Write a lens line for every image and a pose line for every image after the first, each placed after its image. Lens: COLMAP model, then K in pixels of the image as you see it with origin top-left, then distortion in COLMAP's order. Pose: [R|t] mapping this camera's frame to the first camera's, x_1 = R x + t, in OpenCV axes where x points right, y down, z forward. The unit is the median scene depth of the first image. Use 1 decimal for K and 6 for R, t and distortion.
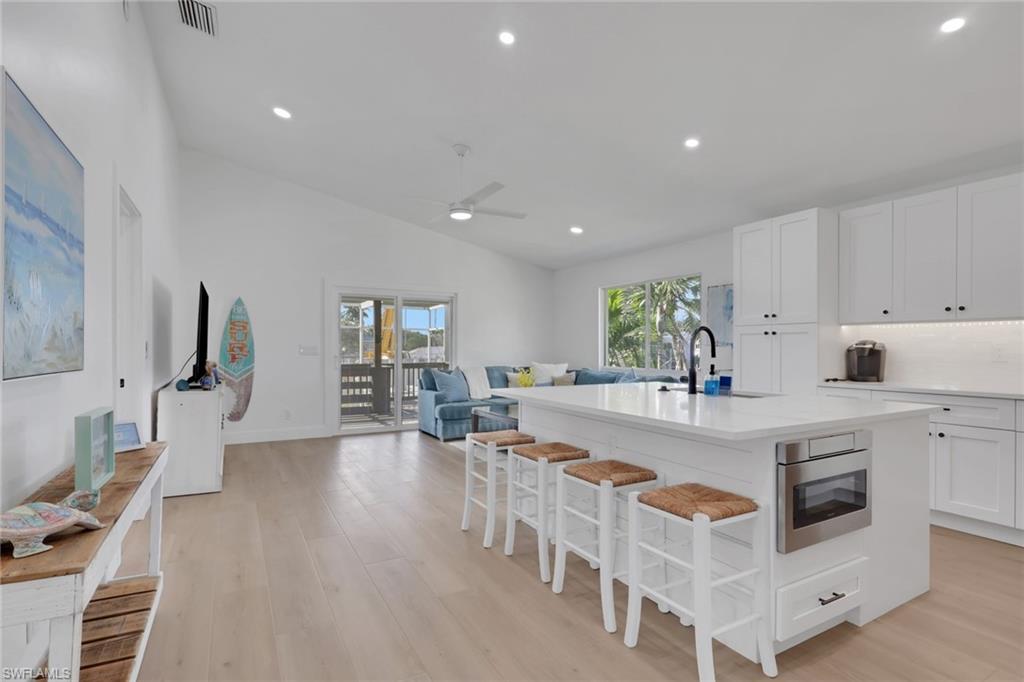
lens RADIAL K [[526.2, 0, 512.7], [0, 526.2, 347.2], [0, 0, 1]] dist [-0.001553, -0.000247]
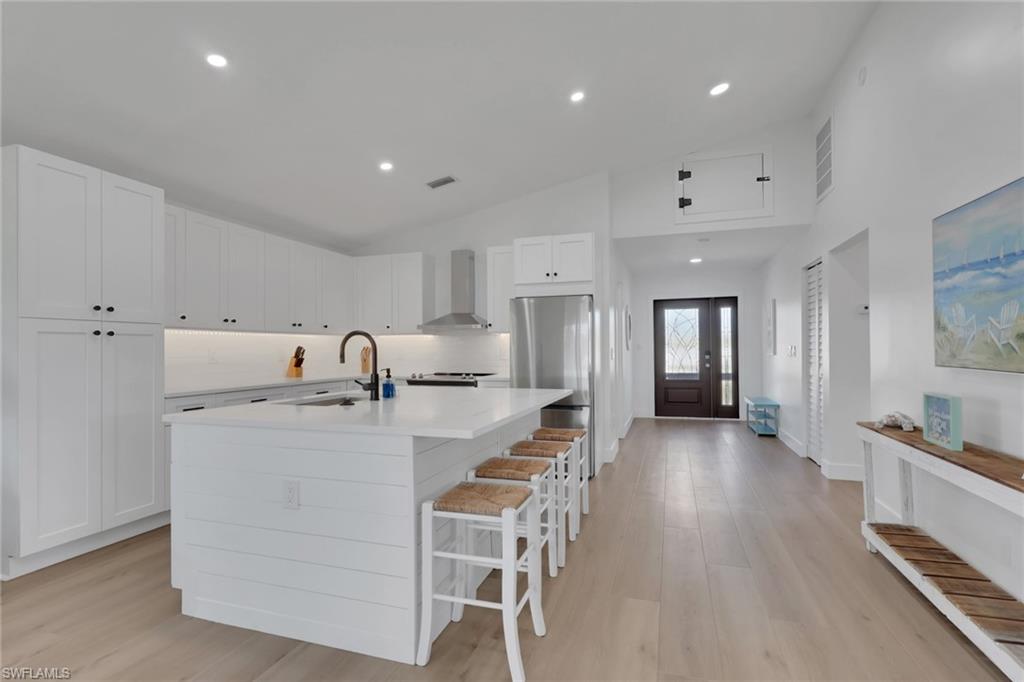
lens RADIAL K [[478.5, 0, 524.2], [0, 478.5, 345.1], [0, 0, 1]] dist [0.000167, 0.000191]
pose [[-0.702464, 0.006708, 0.711688, -0.322725], [0.004866, 0.999977, -0.004622, -0.005230], [-0.711703, 0.000216, -0.702480, 0.962594]]
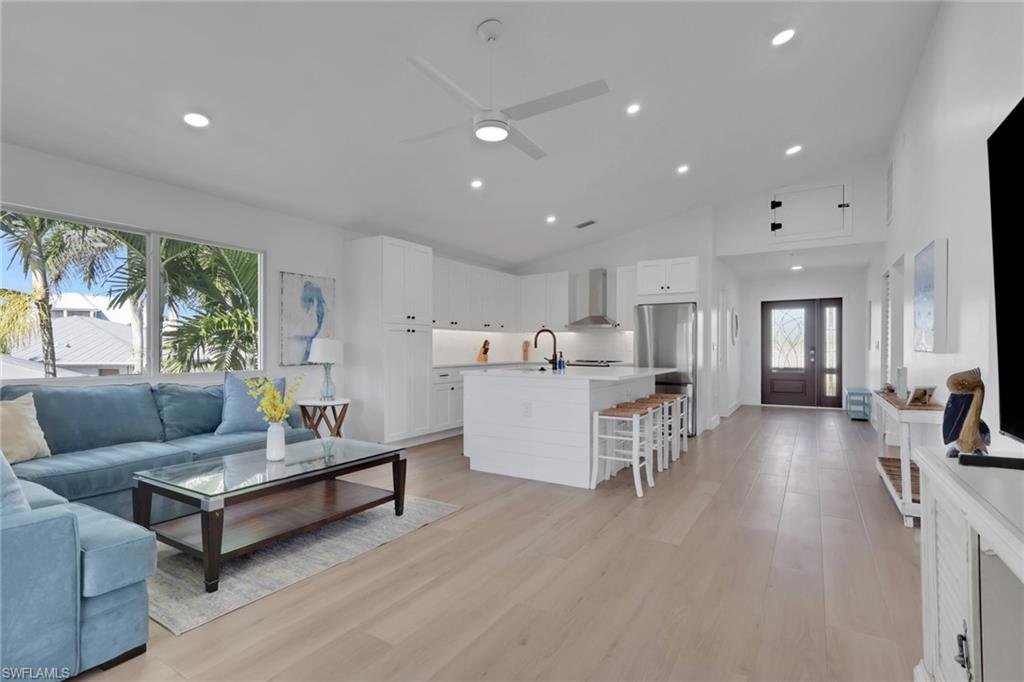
lens RADIAL K [[480.1, 0, 534.5], [0, 480.1, 350.7], [0, 0, 1]] dist [-0.001693, 0.000007]
pose [[-0.526503, -0.008709, 0.850129, -0.612779], [-0.001125, 0.999954, 0.009546, 0.009657], [-0.850173, 0.004069, -0.526488, 1.249082]]
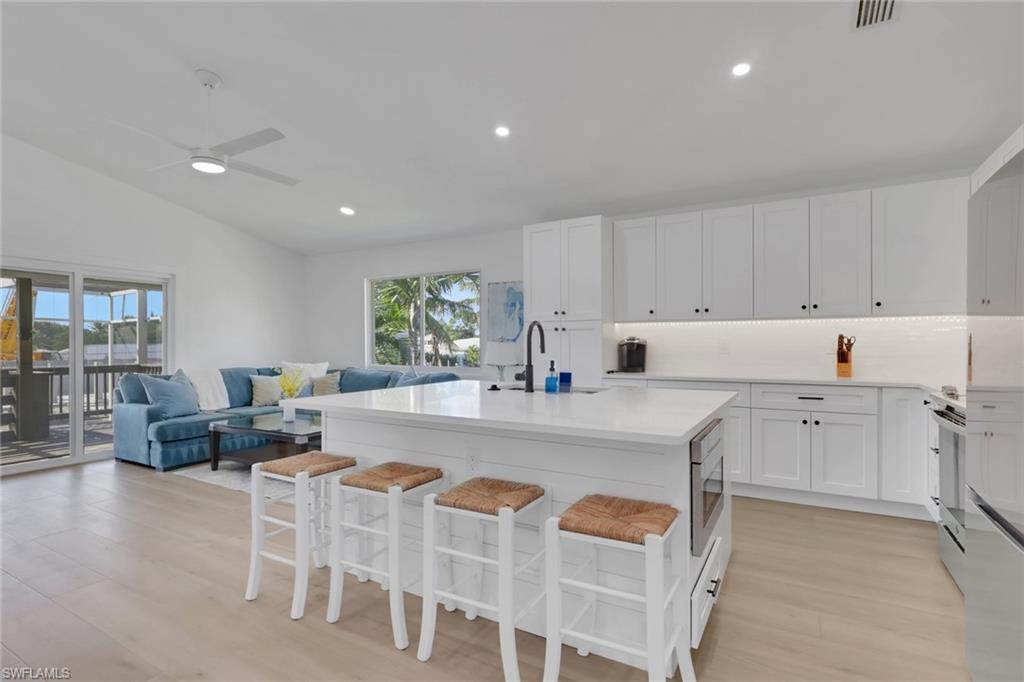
lens RADIAL K [[510.3, 0, 524.6], [0, 510.3, 343.8], [0, 0, 1]] dist [0.001382, 0.000251]
pose [[0.850889, -0.004641, 0.525324, -0.099413], [0.004790, 0.999988, 0.001074, 0.000722], [-0.525323, 0.001602, 0.850901, 0.153301]]
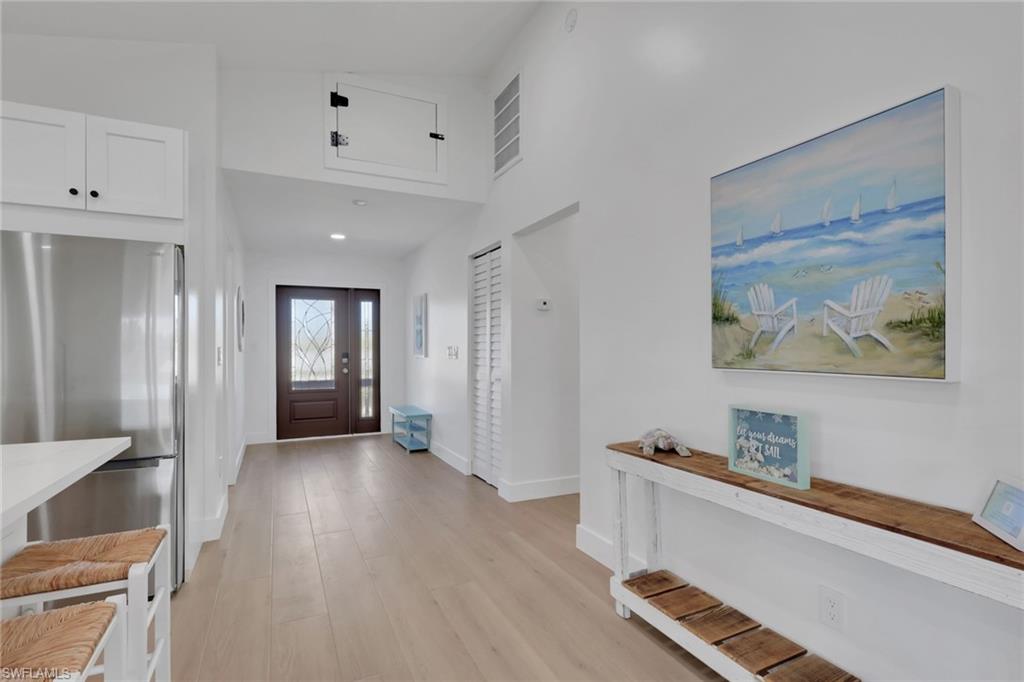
lens RADIAL K [[488.5, 0, 502.5], [0, 488.5, 346.6], [0, 0, 1]] dist [-0.000111, 0.000324]
pose [[-0.998063, 0.000478, 0.062203, -0.114955], [0.000058, 0.999977, -0.006756, 0.002153], [-0.062205, -0.006739, -0.998041, 0.696963]]
